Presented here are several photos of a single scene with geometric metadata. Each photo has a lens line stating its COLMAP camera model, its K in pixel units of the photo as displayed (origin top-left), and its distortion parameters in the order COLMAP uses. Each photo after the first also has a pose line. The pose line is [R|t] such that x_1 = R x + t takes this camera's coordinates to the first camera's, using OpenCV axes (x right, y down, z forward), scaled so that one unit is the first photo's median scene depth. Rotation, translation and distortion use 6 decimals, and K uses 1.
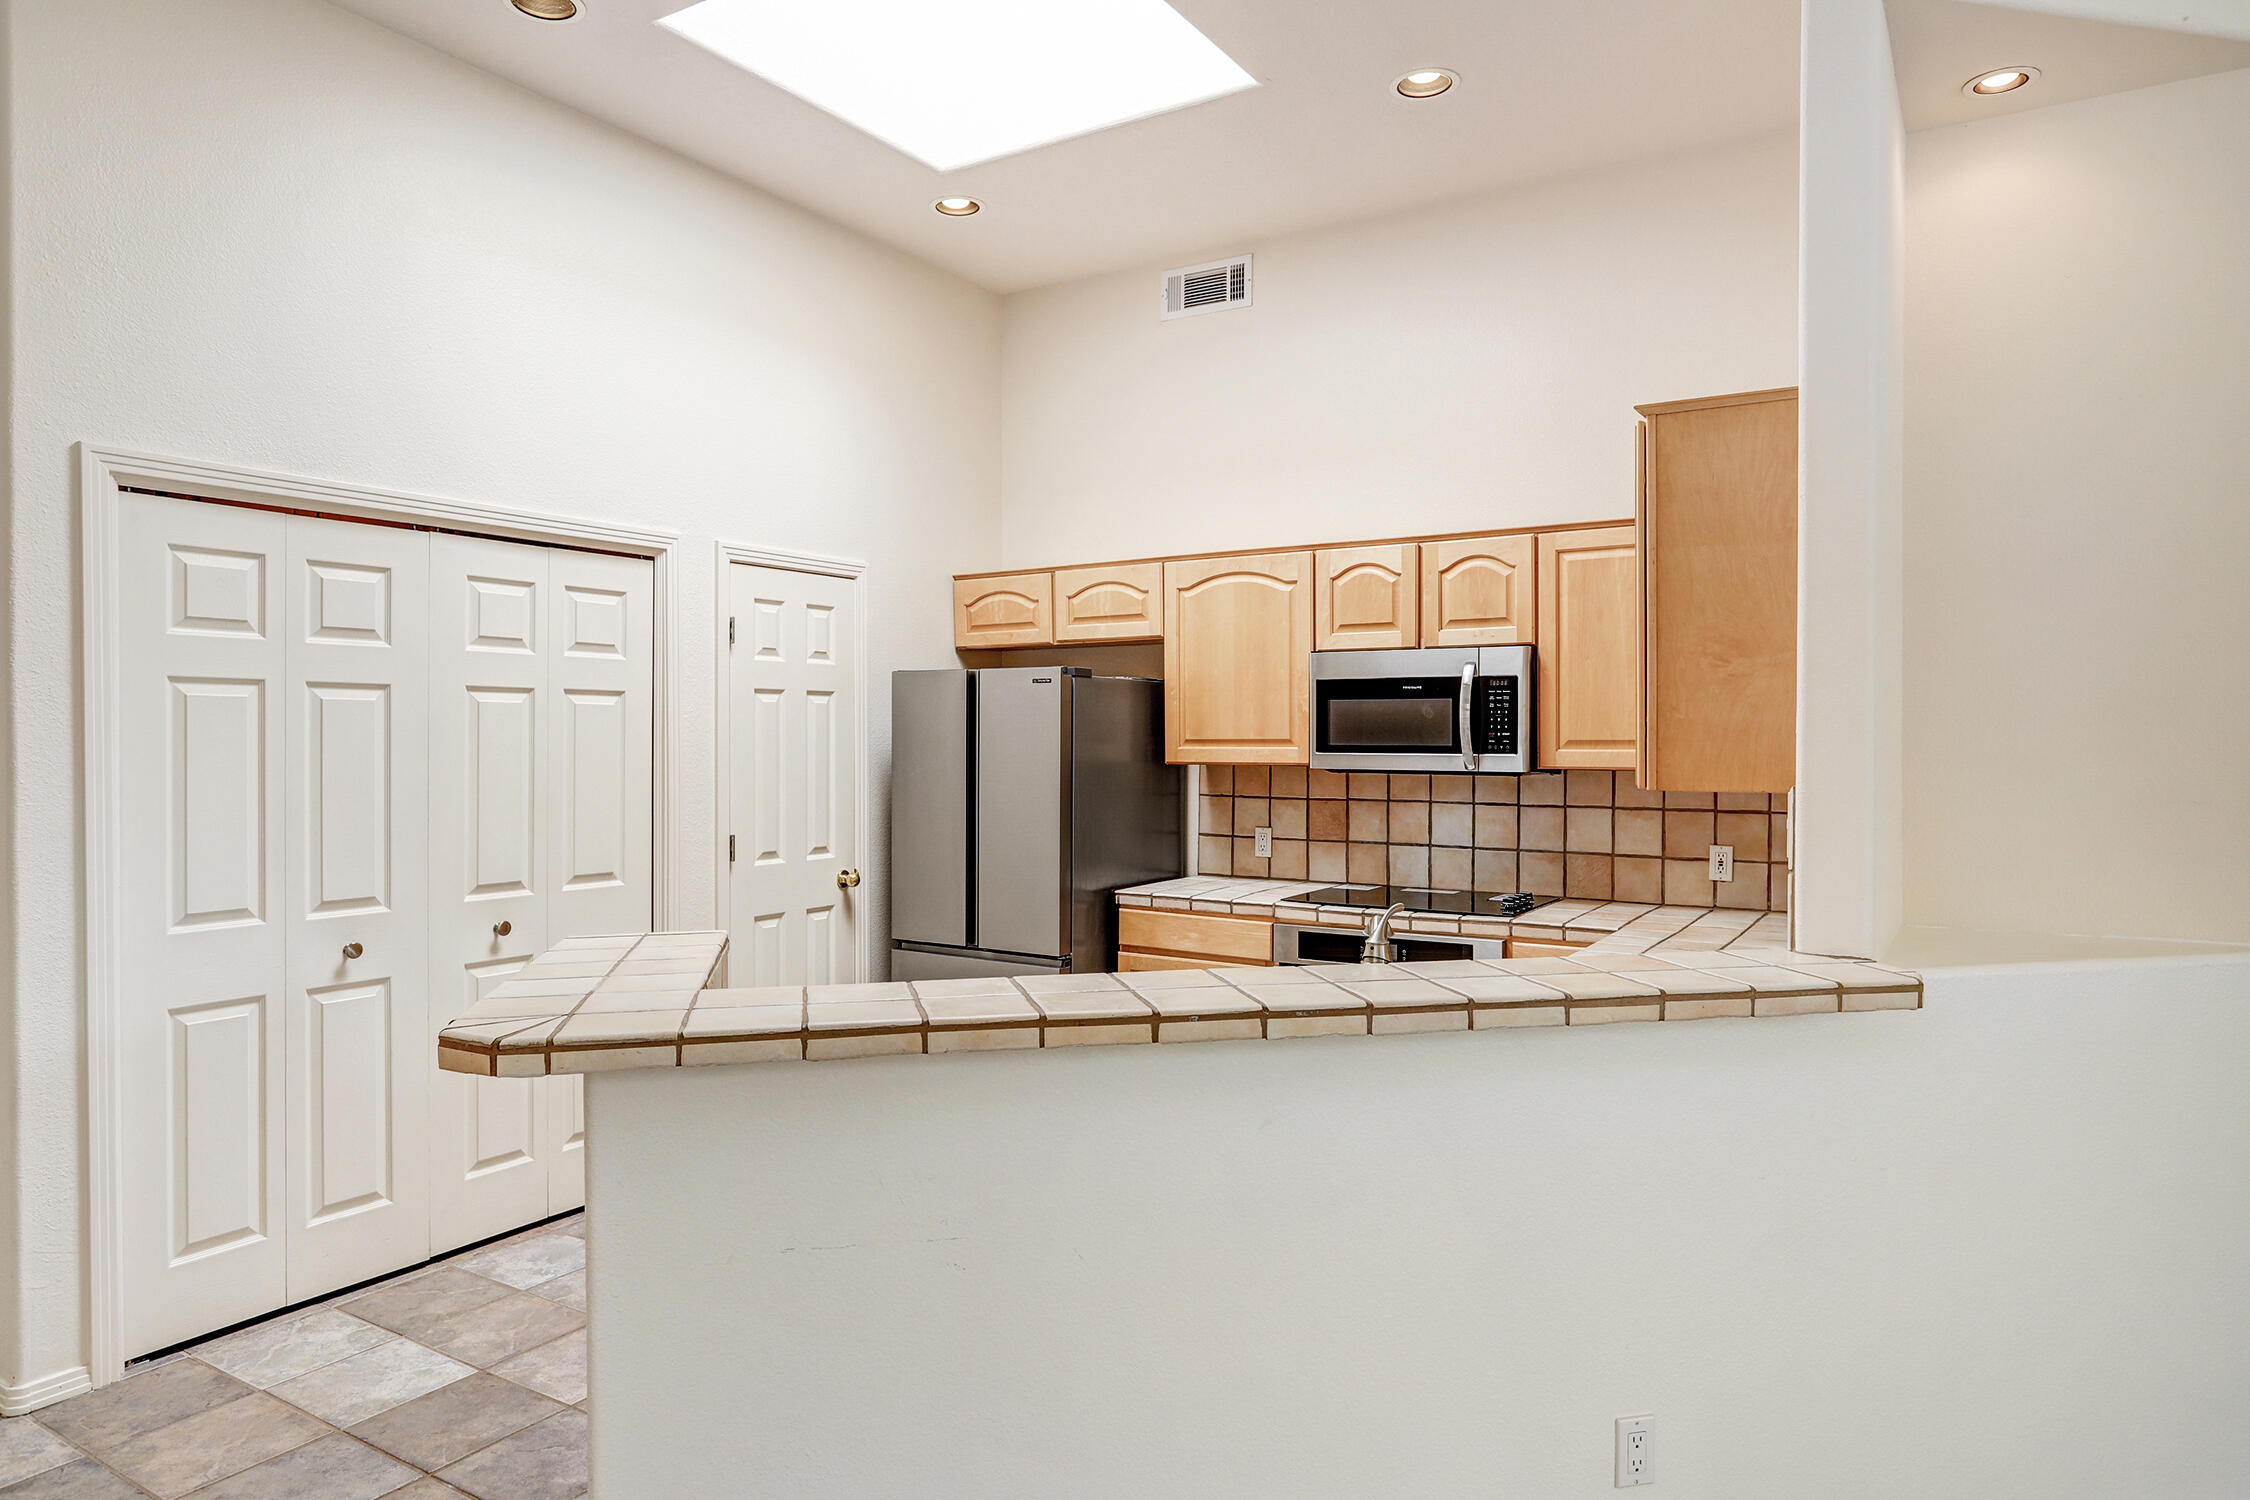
lens RADIAL K [[1358.8, 0, 1120.7], [0, 1358.8, 788.7], [0, 0, 1]] dist [-0.023414, -0.000176]
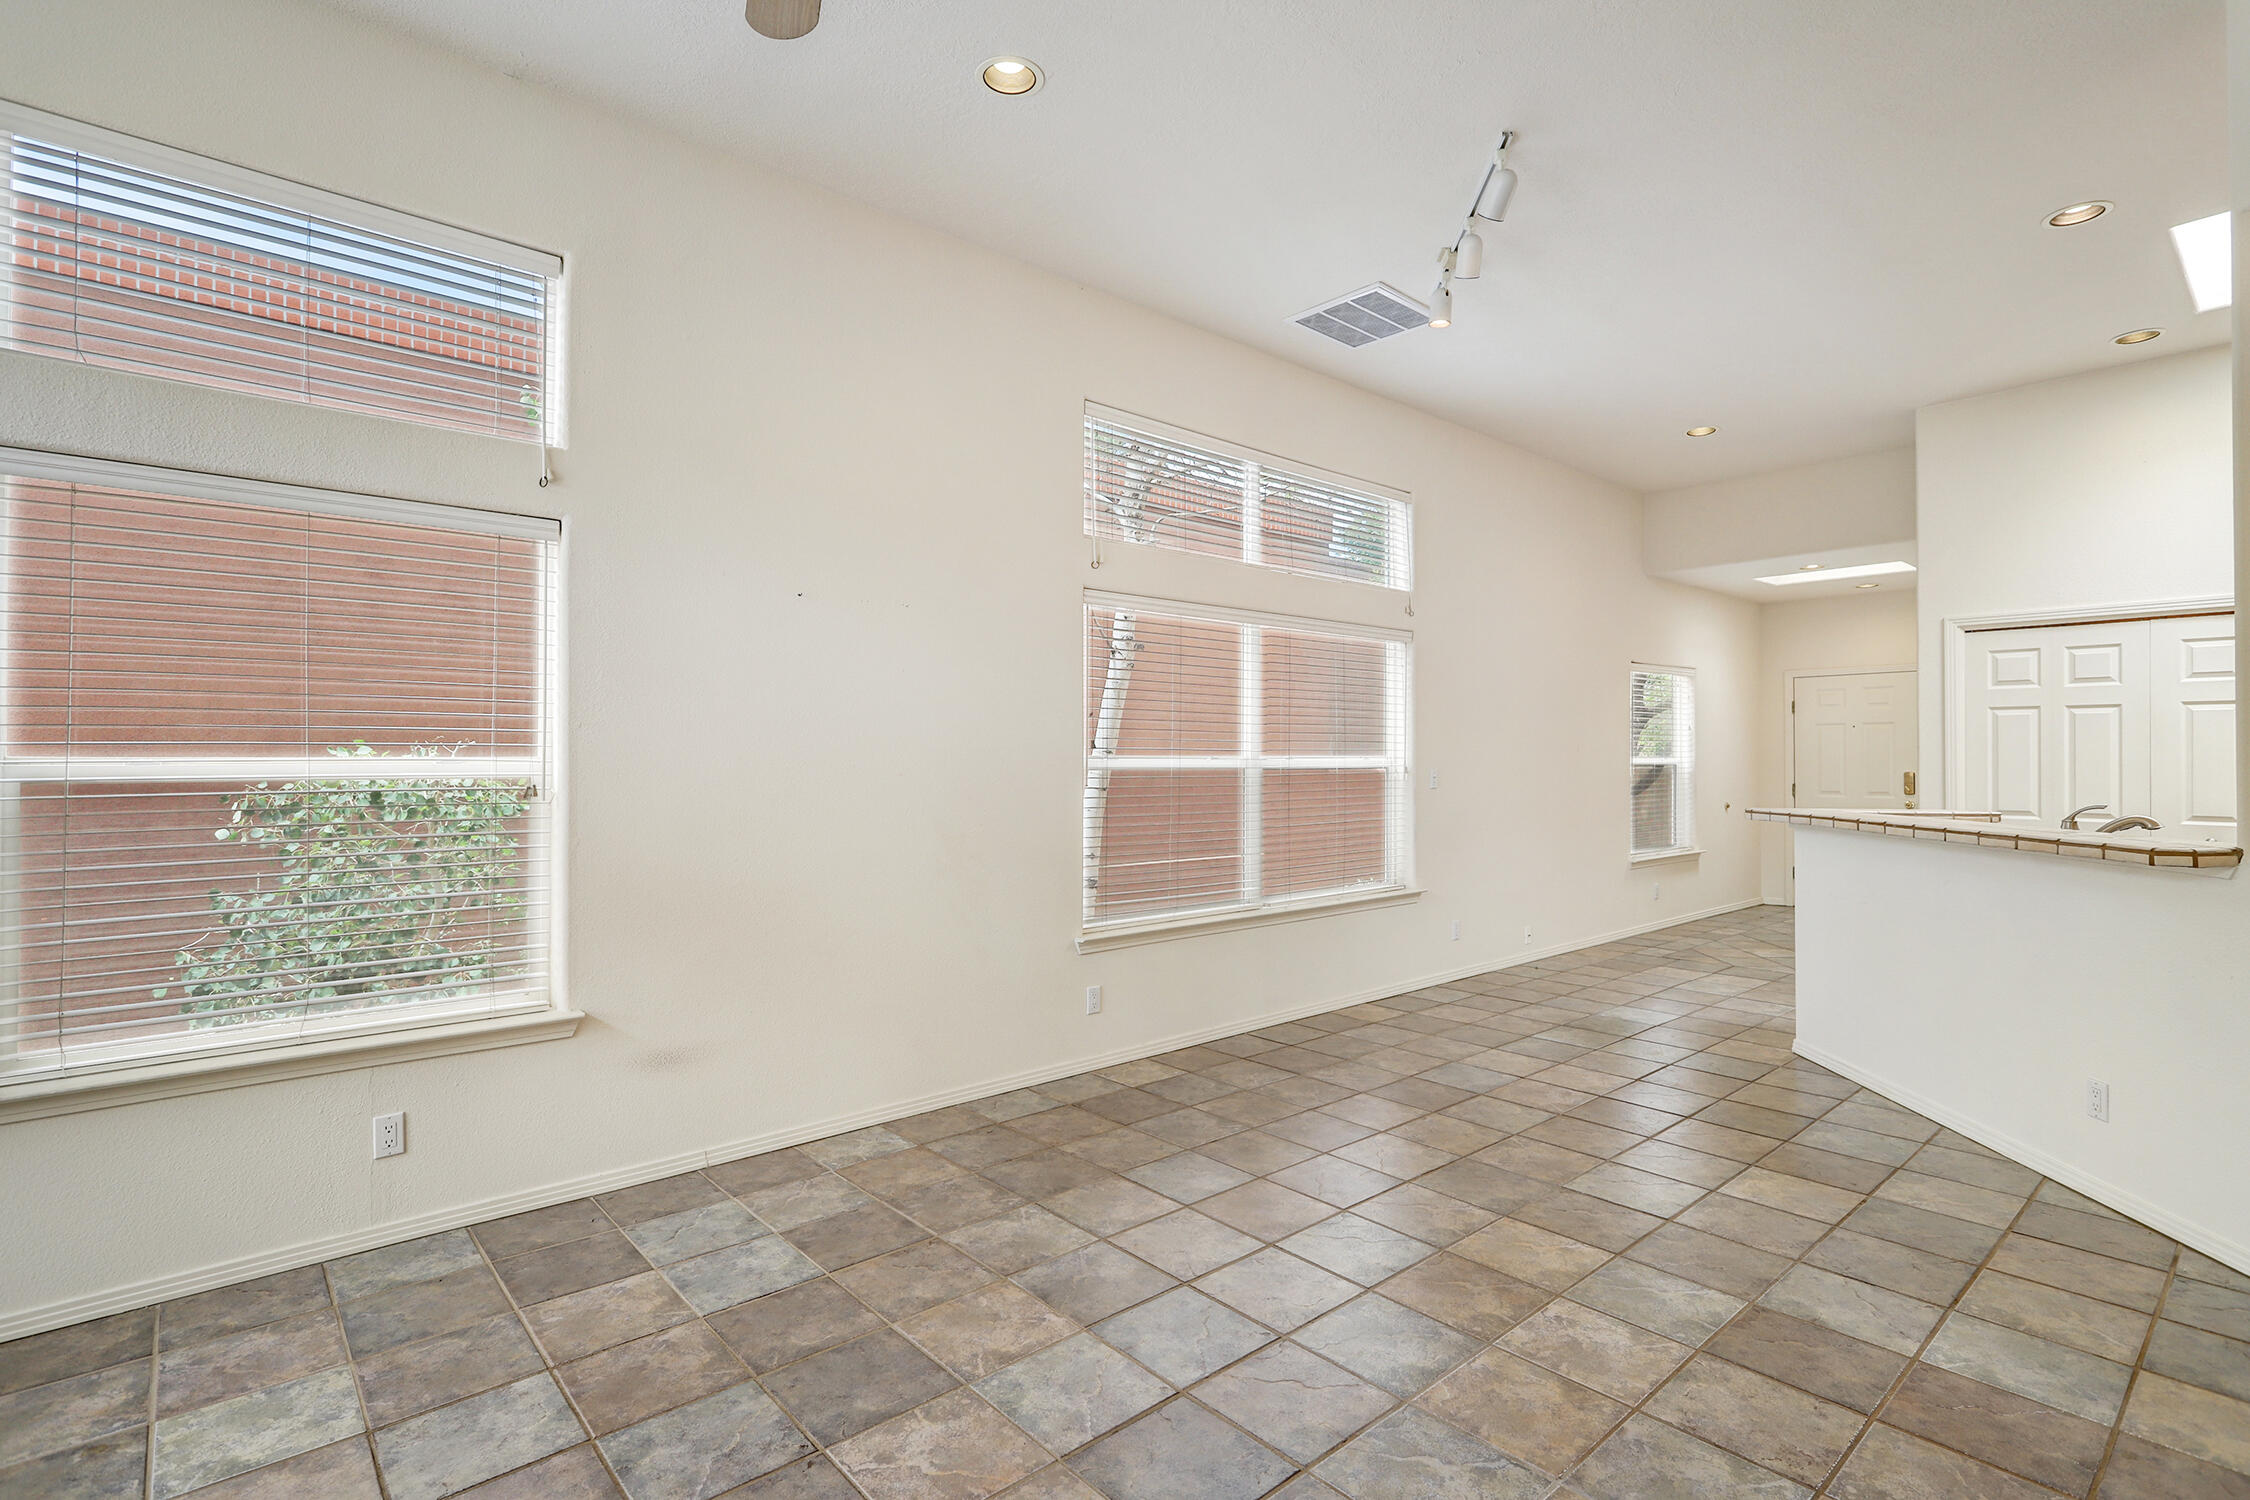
lens RADIAL K [[1088.5, 0, 1118.6], [0, 1088.5, 759.9], [0, 0, 1]] dist [-0.002164, 0.000169]
pose [[-0.283971, -0.003265, -0.958827, 1.022143], [-0.039351, 0.999191, 0.008252, 0.033790], [0.958025, 0.040074, -0.283870, 0.064290]]
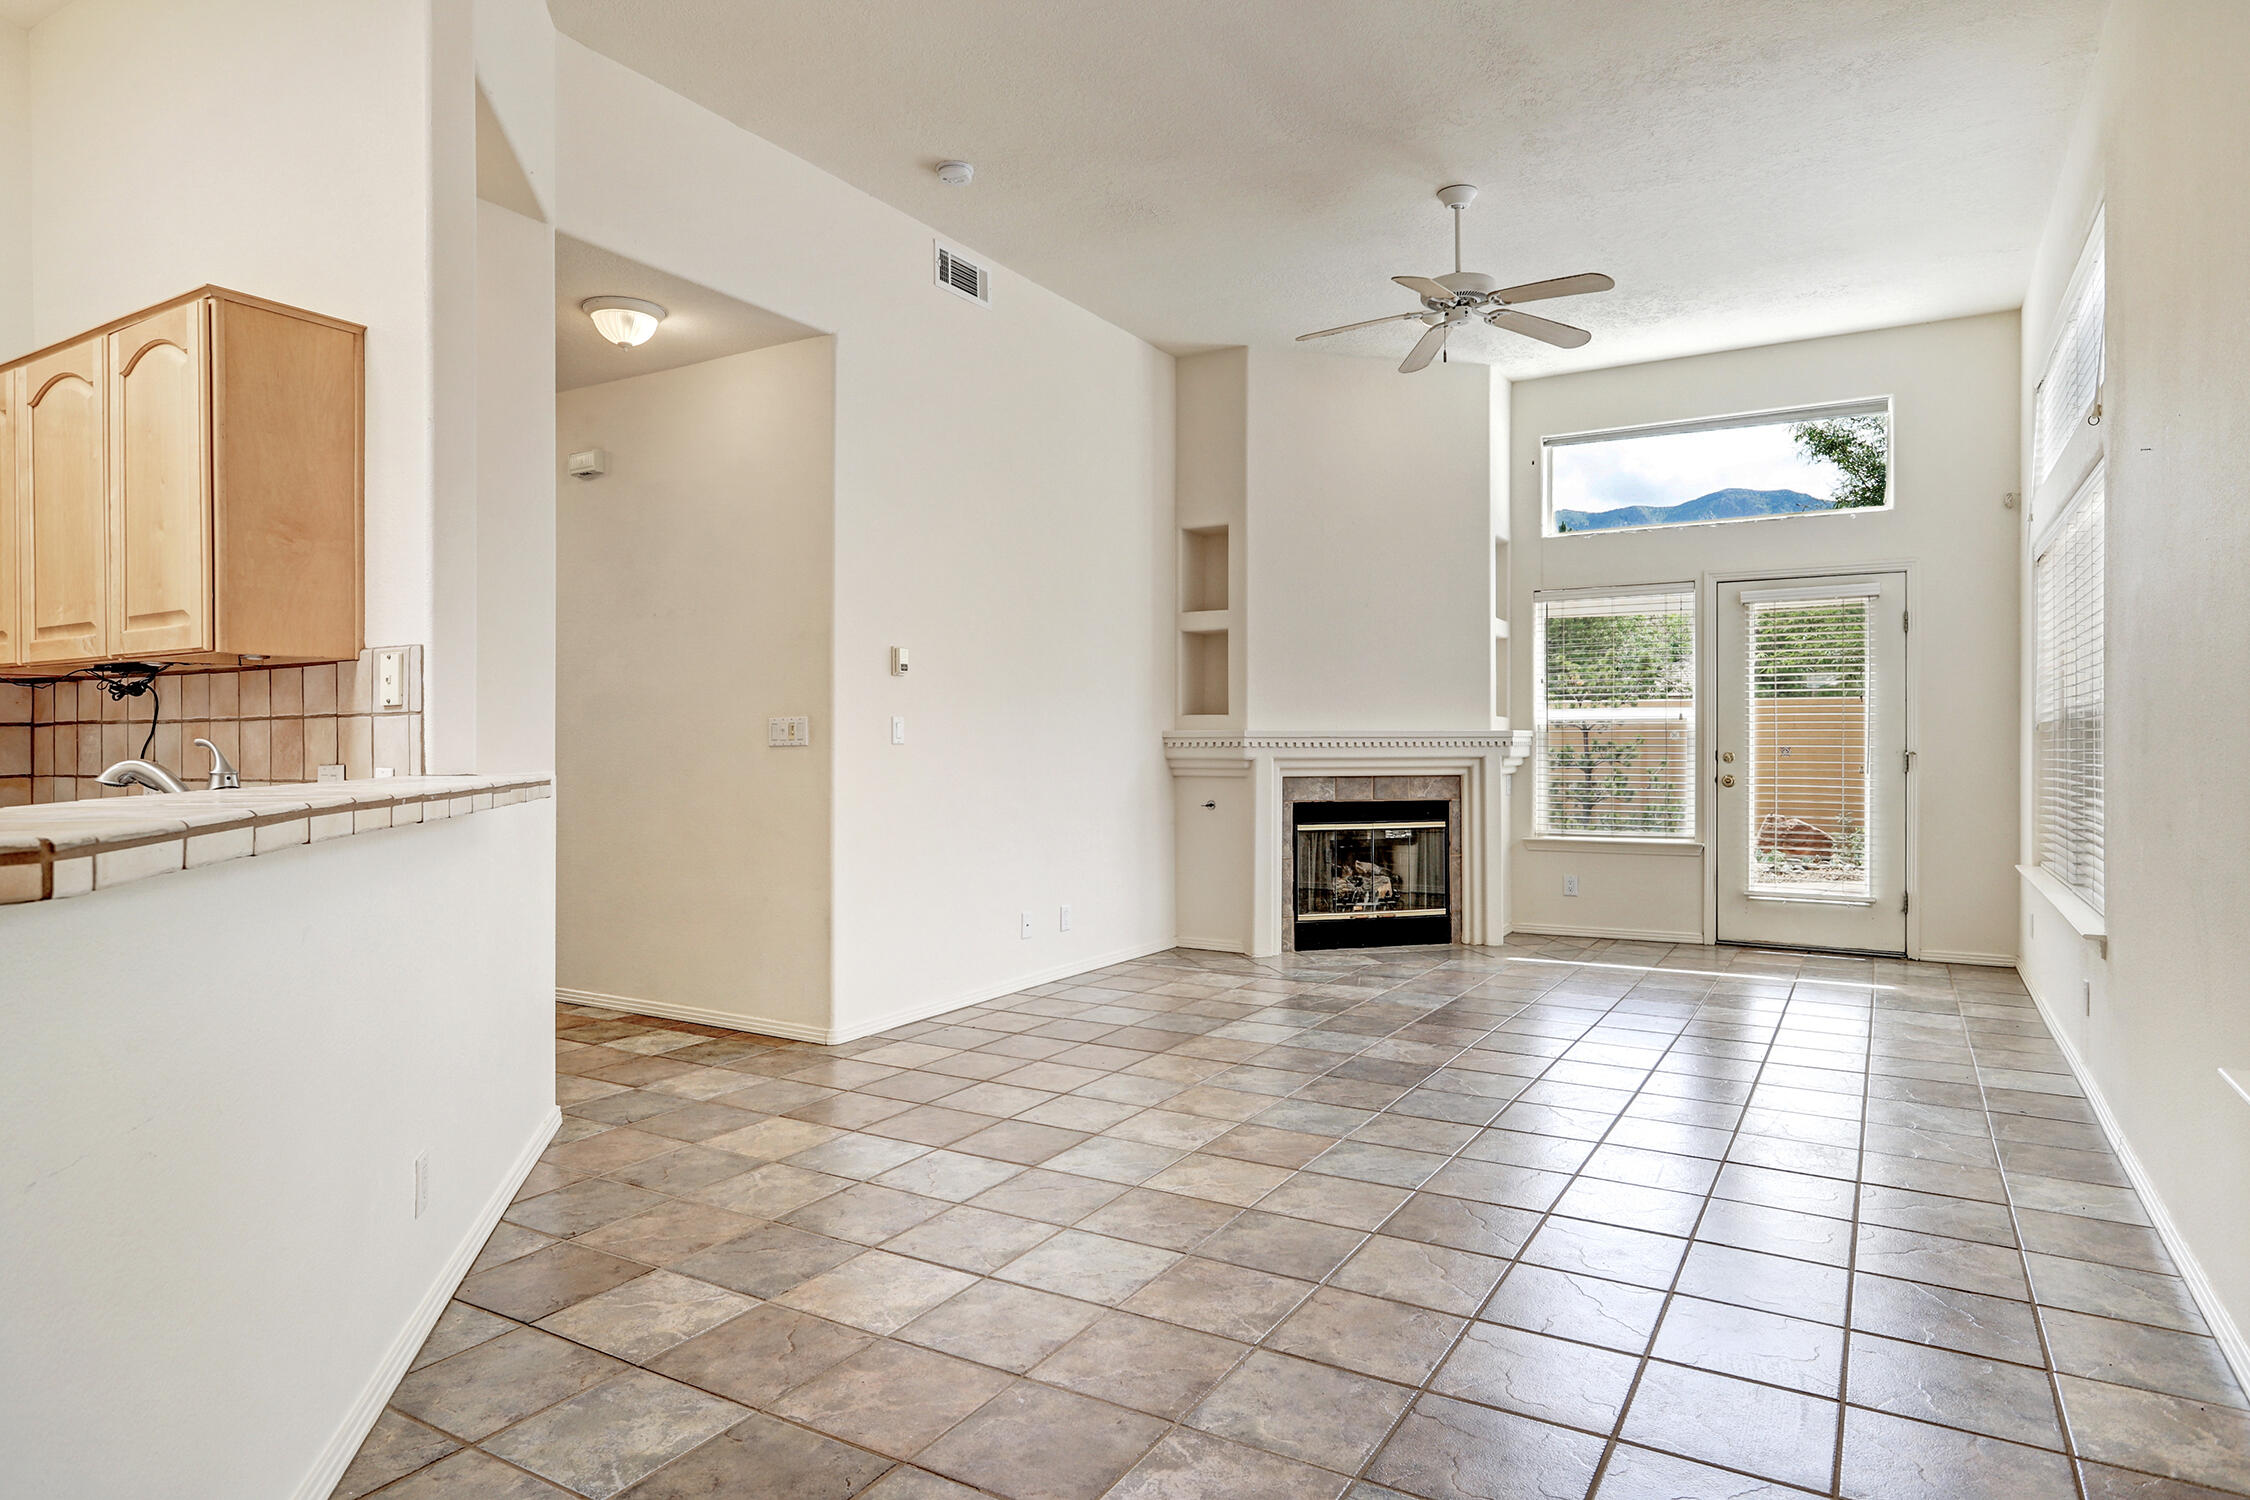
lens RADIAL K [[1300.4, 0, 1125.3], [0, 1300.4, 802.1], [0, 0, 1]] dist [-0.005122, 0.000841]
pose [[-0.028691, -0.046371, 0.998512, -0.384012], [0.043118, 0.997936, 0.047584, 0.059603], [-0.998658, 0.044419, -0.026632, 0.188999]]
